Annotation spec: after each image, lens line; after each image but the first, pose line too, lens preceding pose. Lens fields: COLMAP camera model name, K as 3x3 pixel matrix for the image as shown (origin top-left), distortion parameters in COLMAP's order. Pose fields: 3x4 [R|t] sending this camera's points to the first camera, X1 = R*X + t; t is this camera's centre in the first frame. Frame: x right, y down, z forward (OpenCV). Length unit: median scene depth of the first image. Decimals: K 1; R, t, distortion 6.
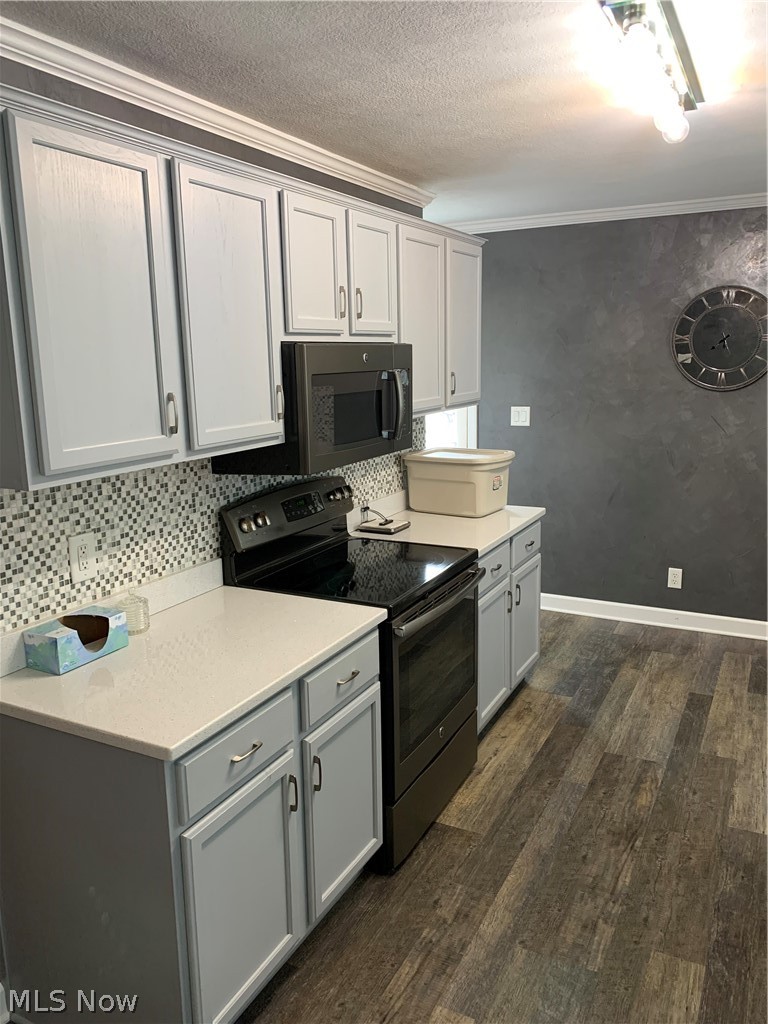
lens RADIAL K [[790.1, 0, 384.7], [0, 790.1, 511.6], [0, 0, 1]] dist [0.007201, 0.000951]
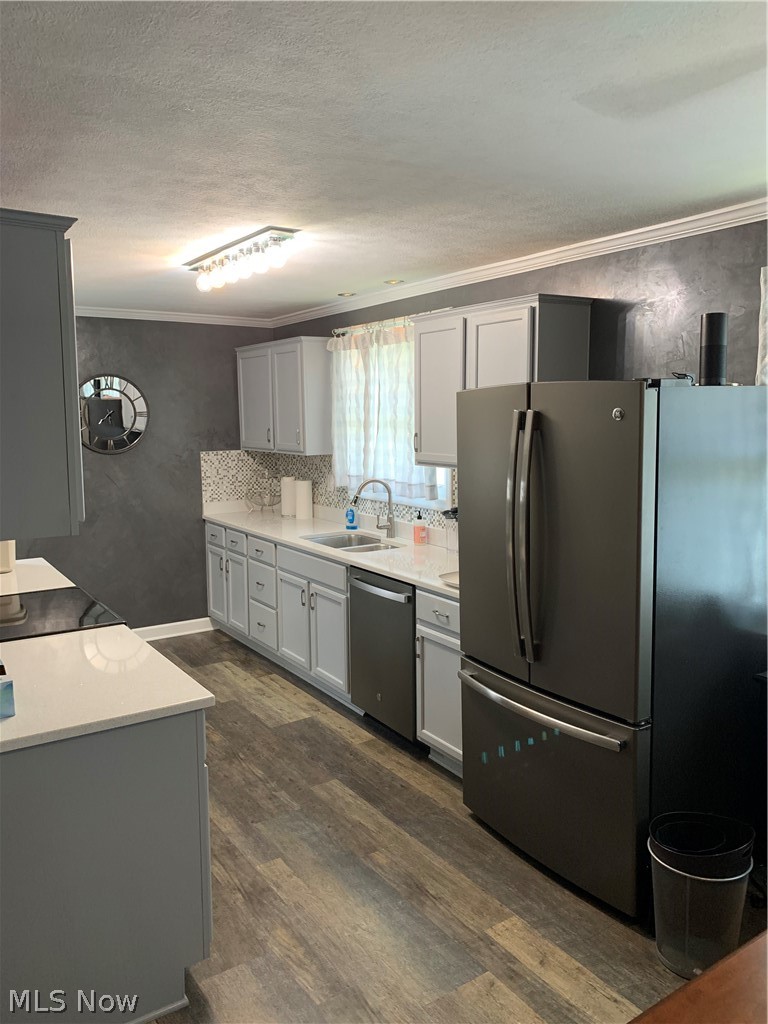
lens RADIAL K [[790.1, 0, 385.0], [0, 790.1, 510.1], [0, 0, 1]] dist [0.007201, 0.000951]
pose [[0.490060, -0.094962, 0.866501, -0.872256], [0.175178, 0.984497, 0.008819, 0.007117], [-0.853905, 0.147470, 0.499098, -0.020636]]
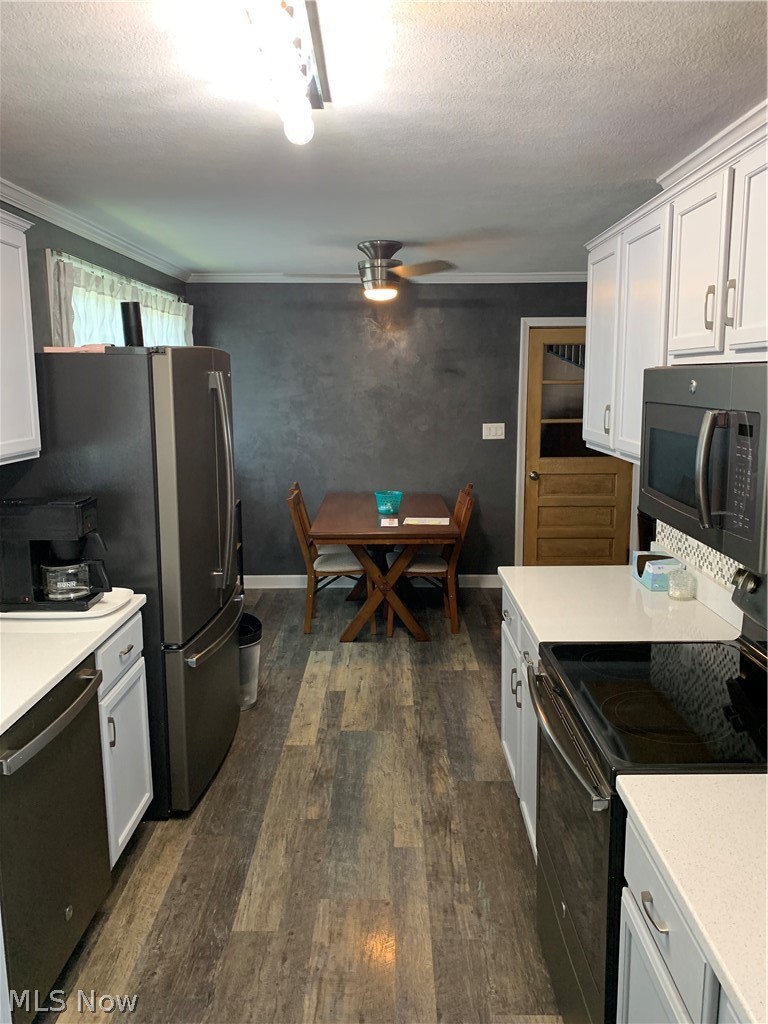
lens RADIAL K [[790.1, 0, 385.2], [0, 790.1, 509.4], [0, 0, 1]] dist [0.007201, 0.000951]
pose [[-0.890007, 0.101447, -0.444518, 0.589228], [-0.067413, 0.934940, 0.348343, -0.353678], [0.450936, 0.339994, -0.825264, 1.651451]]
